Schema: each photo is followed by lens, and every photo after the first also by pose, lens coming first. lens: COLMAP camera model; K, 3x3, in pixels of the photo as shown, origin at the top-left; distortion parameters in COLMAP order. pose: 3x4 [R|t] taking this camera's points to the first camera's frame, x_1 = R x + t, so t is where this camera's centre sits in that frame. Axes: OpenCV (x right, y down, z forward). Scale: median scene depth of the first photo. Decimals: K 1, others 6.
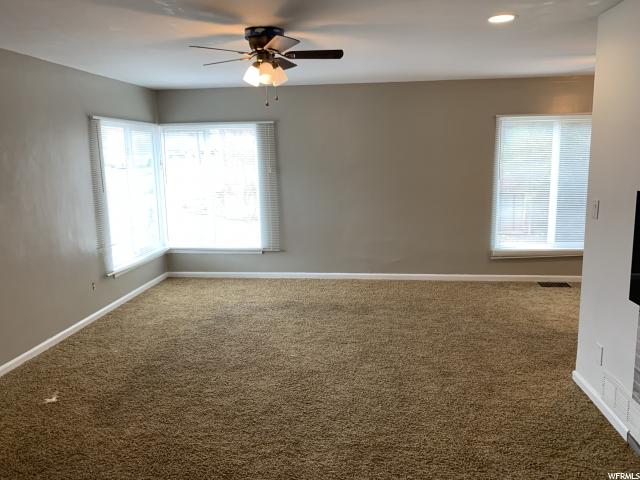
lens RADIAL K [[491.3, 0, 318.4], [0, 491.3, 242.2], [0, 0, 1]] dist [0.015263, -0.030108]
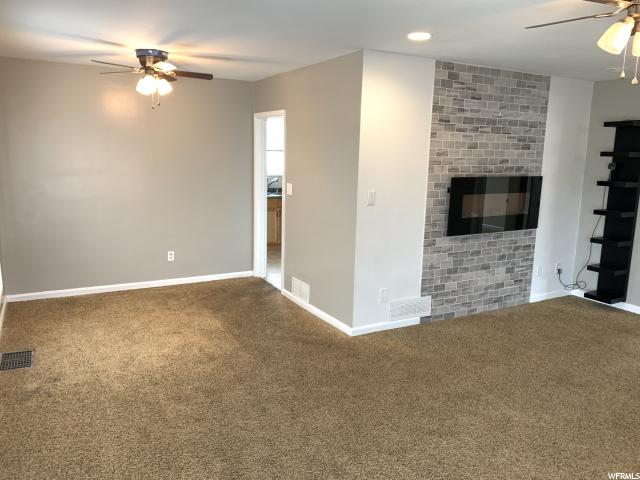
lens RADIAL K [[491.3, 0, 323.7], [0, 491.3, 236.6], [0, 0, 1]] dist [0.015263, -0.030108]
pose [[-0.592834, -0.138352, 0.793351, -0.285674], [0.131628, 0.955238, 0.264943, -0.220413], [-0.794494, 0.261495, -0.548087, 1.229731]]
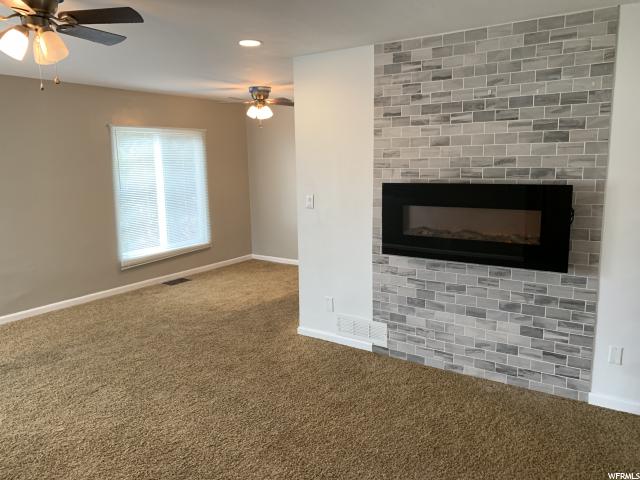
lens RADIAL K [[491.3, 0, 325.2], [0, 491.3, 238.6], [0, 0, 1]] dist [0.015263, -0.030108]
pose [[0.458887, -0.135282, 0.878135, -0.401350], [0.169054, 0.983579, 0.063184, -0.026415], [-0.872263, 0.119458, 0.474222, 0.222206]]
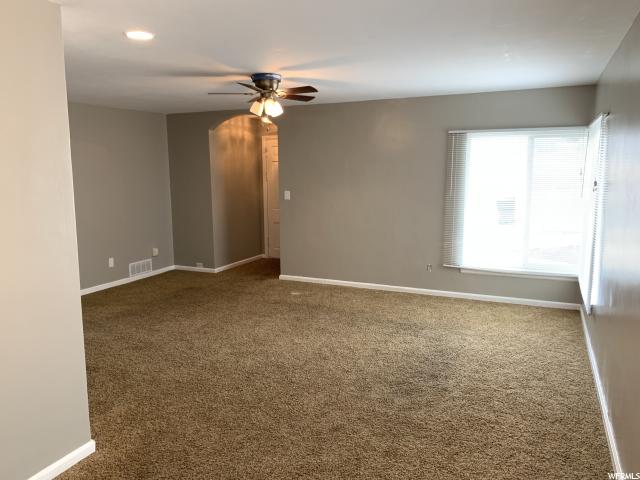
lens RADIAL K [[491.3, 0, 319.3], [0, 491.3, 239.9], [0, 0, 1]] dist [0.015263, -0.030108]
pose [[-0.301501, 0.165563, -0.938981, 0.805747], [-0.167742, 0.960238, 0.223172, -0.215799], [0.938594, 0.224793, -0.261741, 1.081268]]
